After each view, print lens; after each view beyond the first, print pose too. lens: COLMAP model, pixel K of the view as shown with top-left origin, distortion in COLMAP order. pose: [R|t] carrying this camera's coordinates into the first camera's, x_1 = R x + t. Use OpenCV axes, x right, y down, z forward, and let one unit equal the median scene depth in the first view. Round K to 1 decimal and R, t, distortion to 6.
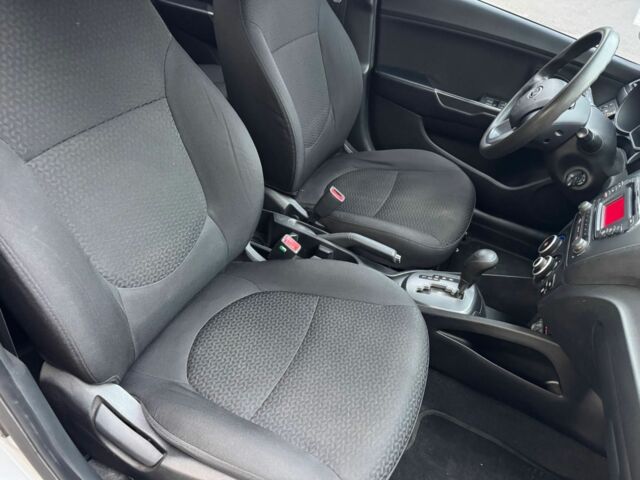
lens RADIAL K [[449.7, 0, 320.0], [0, 449.7, 240.0], [0, 0, 1]] dist [0.037156, -0.046072]
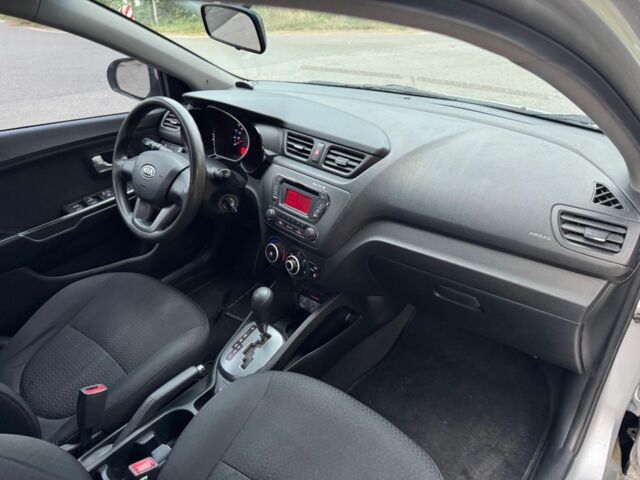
lens RADIAL K [[449.7, 0, 320.0], [0, 449.7, 240.0], [0, 0, 1]] dist [0.037156, -0.046072]
pose [[0.273174, -0.634548, 0.722997, -0.283615], [0.686380, 0.655160, 0.315671, -0.272775], [-0.673987, 0.410017, 0.614514, 0.130072]]
